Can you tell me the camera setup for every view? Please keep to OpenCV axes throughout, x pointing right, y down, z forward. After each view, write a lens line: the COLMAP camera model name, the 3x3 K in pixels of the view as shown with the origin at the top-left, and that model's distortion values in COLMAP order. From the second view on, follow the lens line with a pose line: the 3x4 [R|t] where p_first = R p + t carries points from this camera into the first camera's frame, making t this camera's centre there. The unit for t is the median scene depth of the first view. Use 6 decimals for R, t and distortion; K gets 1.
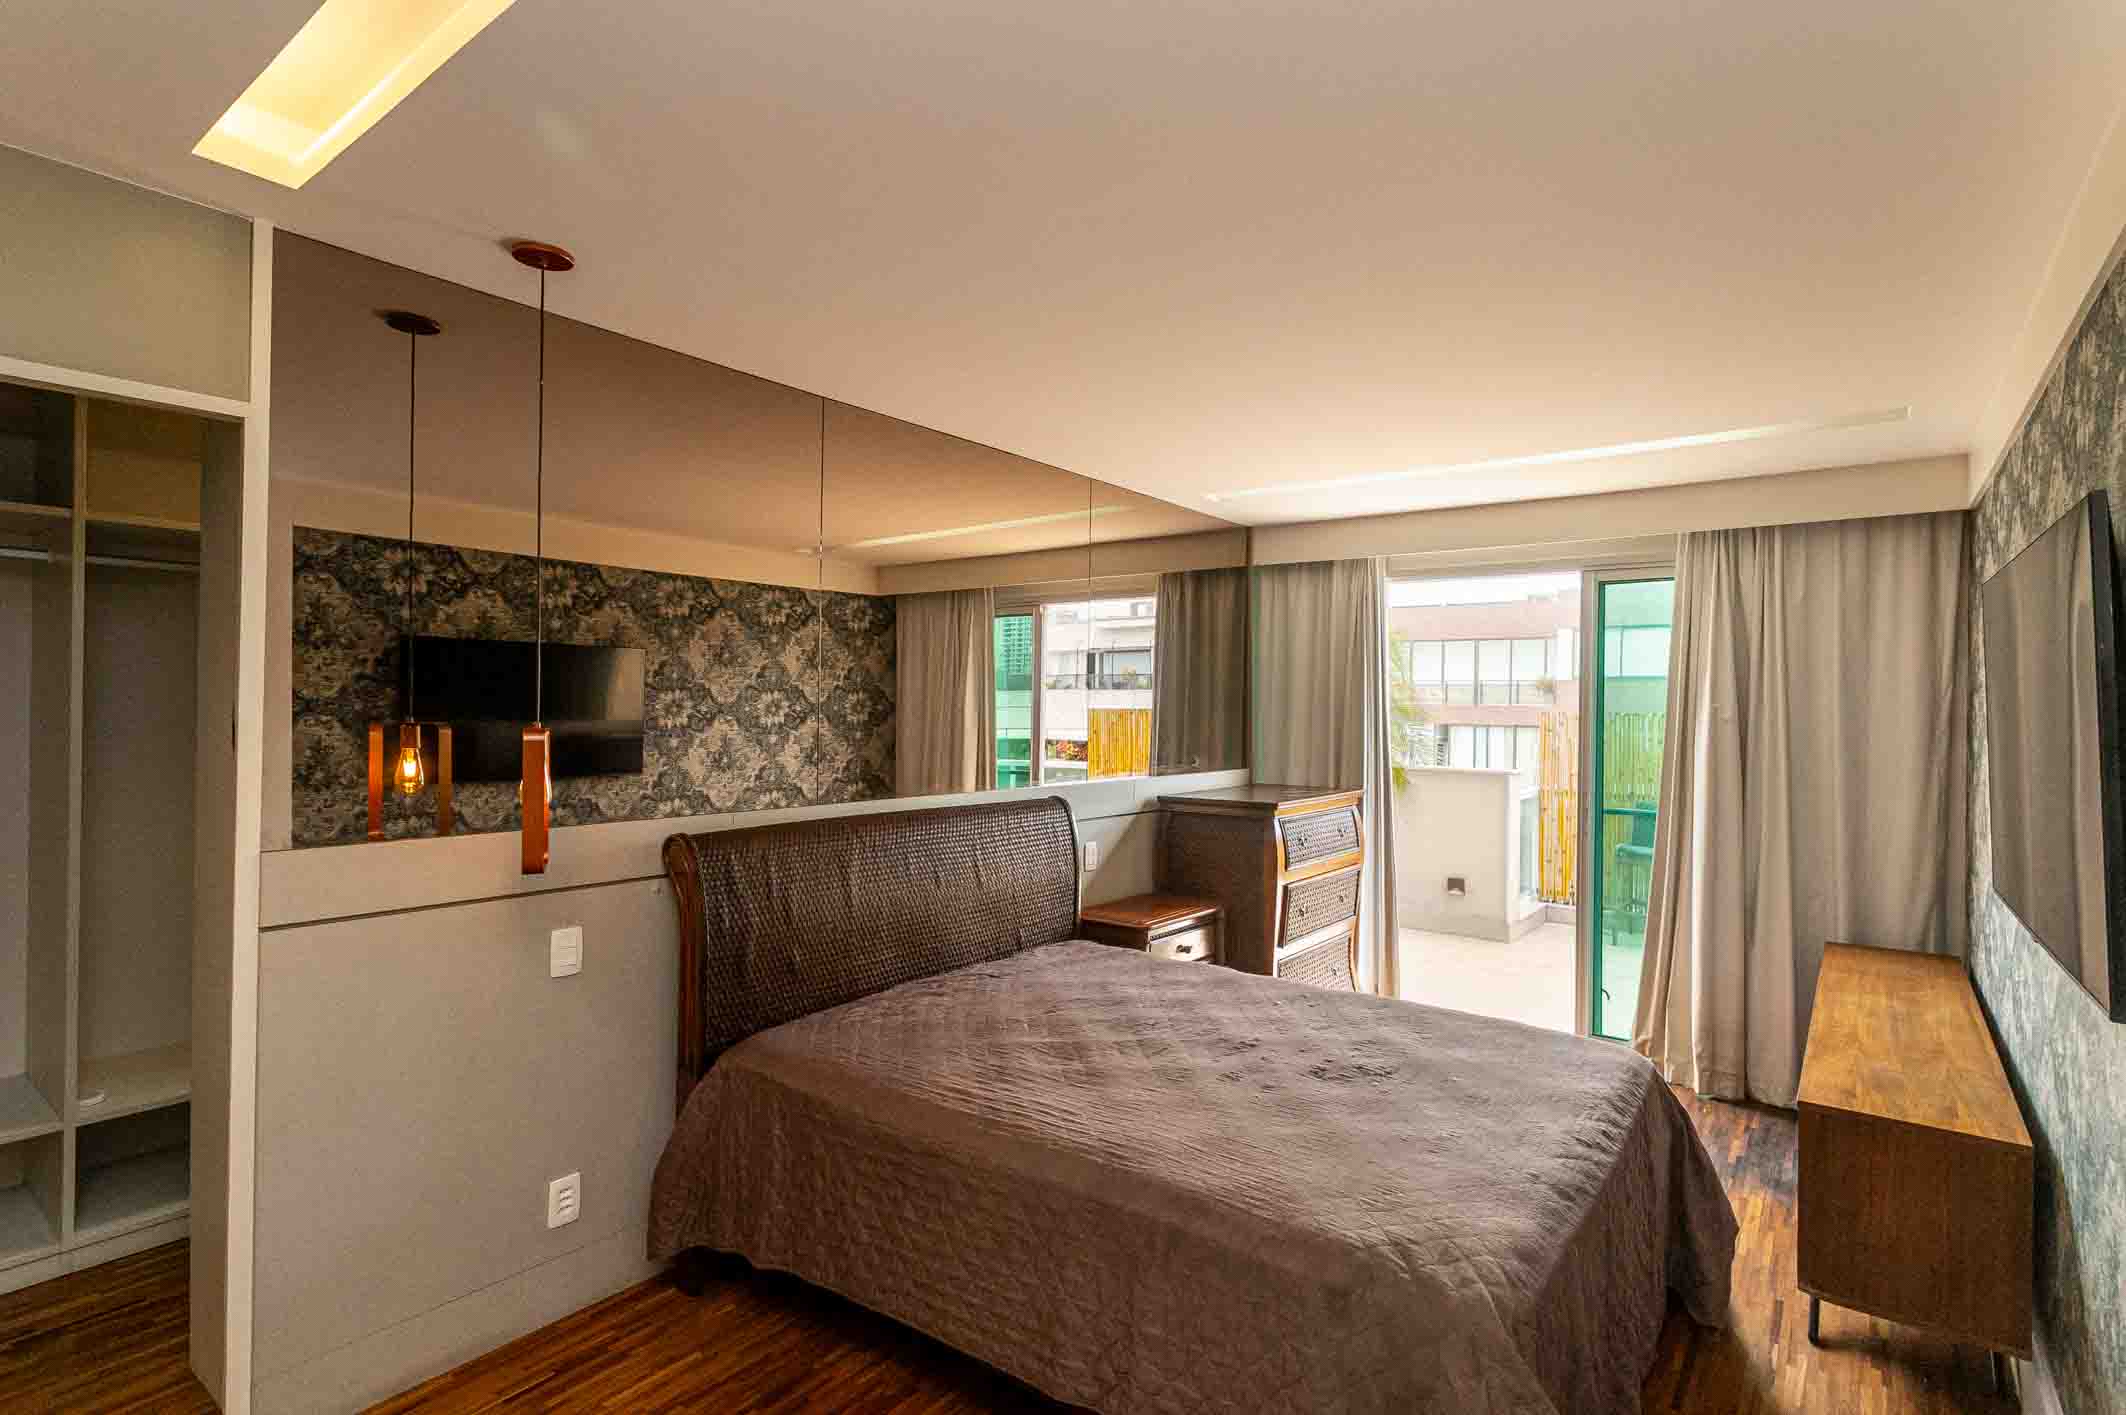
lens RADIAL K [[1010.4, 0, 1065.5], [0, 1010.4, 698.3], [0, 0, 1]] dist [0.000680, 0.000520]
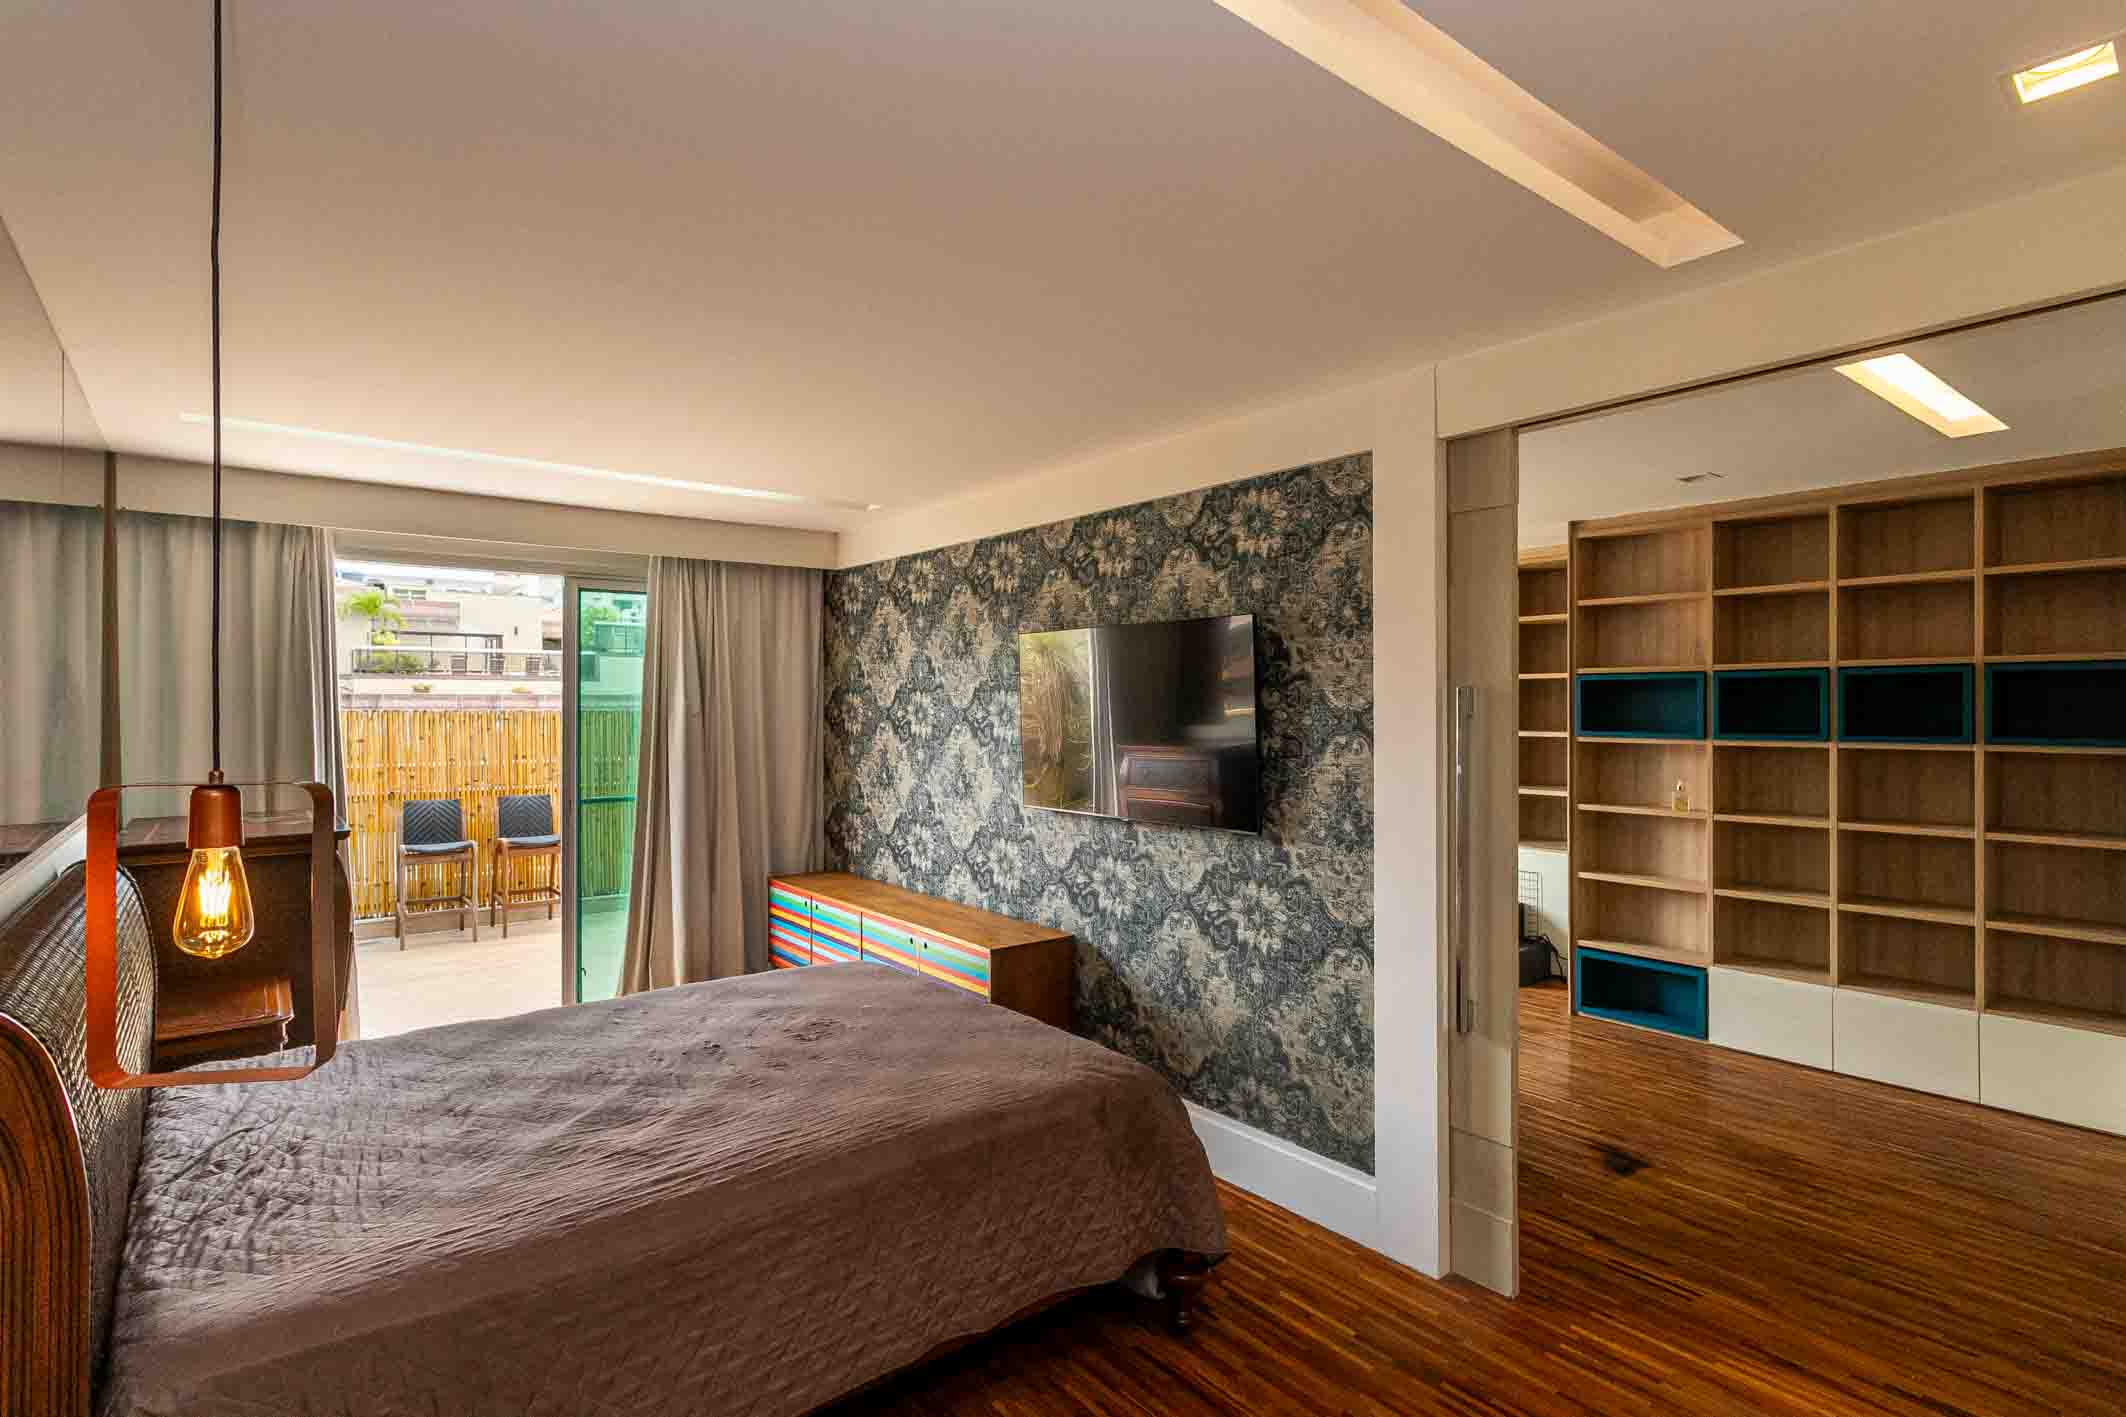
lens RADIAL K [[1027.9, 0, 1056.4], [0, 1027.9, 697.1], [0, 0, 1]] dist [-0.002343, 0.000290]
pose [[0.271771, -0.002470, 0.962359, -0.457211], [0.001606, 0.999996, 0.002113, -0.002242], [-0.962360, 0.000971, 0.271774, 0.260232]]
